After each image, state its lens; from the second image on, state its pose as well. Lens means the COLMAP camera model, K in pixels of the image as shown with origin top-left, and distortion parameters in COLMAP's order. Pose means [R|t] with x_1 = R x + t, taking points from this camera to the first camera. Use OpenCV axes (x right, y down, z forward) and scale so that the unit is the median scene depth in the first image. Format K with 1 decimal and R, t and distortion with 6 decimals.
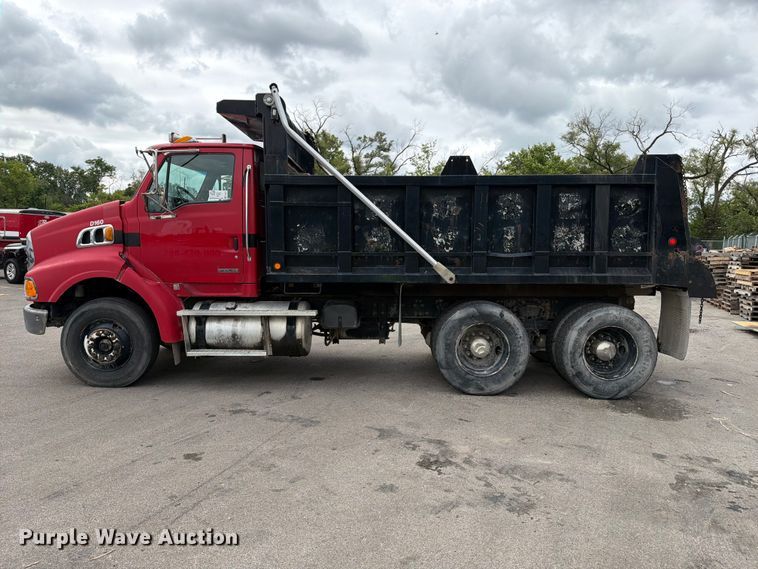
lens RADIAL K [[518.6, 0, 378.5], [0, 518.6, 305.3], [0, 0, 1]] dist [0.061112, -0.048621]
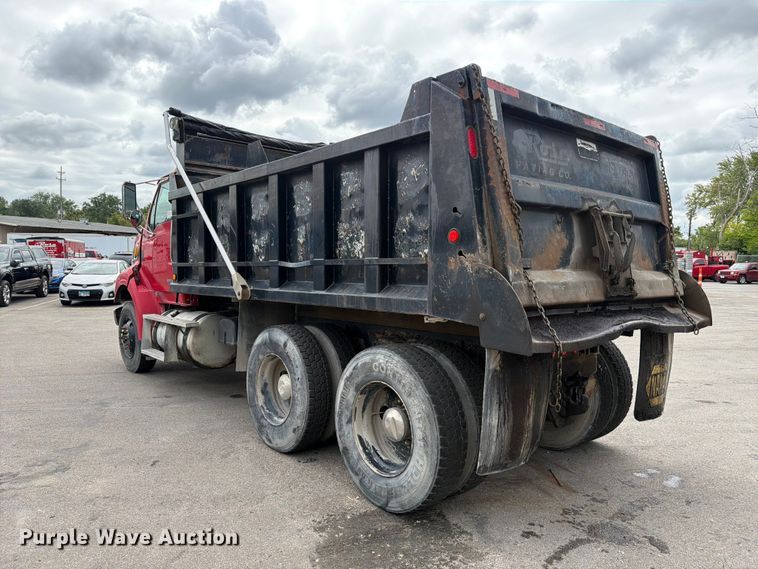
lens RADIAL K [[537.8, 0, 381.3], [0, 537.8, 282.0], [0, 0, 1]] dist [0.029330, -0.055692]
pose [[0.663828, 0.014622, -0.747743, 0.898488], [-0.077530, 0.995767, -0.049358, -0.043485], [0.743856, 0.090738, 0.662151, 0.587258]]
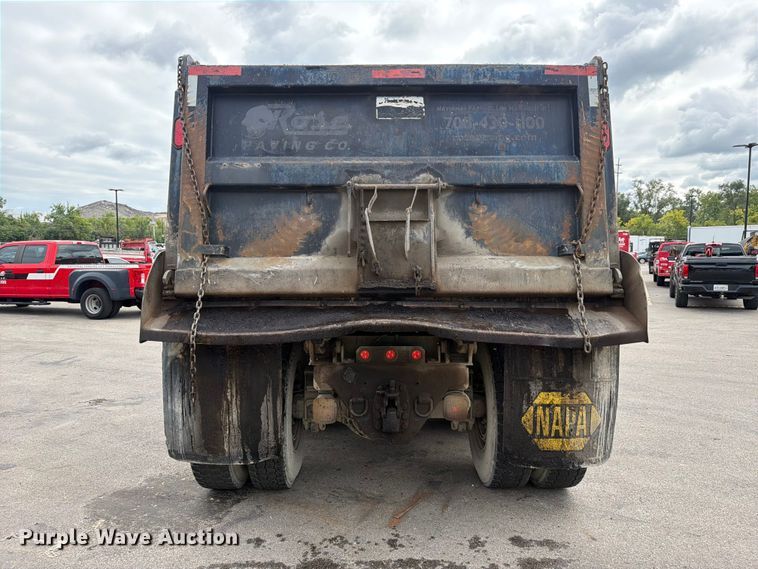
lens RADIAL K [[537.8, 0, 381.3], [0, 537.8, 282.0], [0, 0, 1]] dist [0.029330, -0.055692]
pose [[0.021541, 0.027380, -0.999393, 1.100088], [-0.096270, 0.995037, 0.025185, -0.096174], [0.995122, 0.095669, 0.024070, 1.172905]]
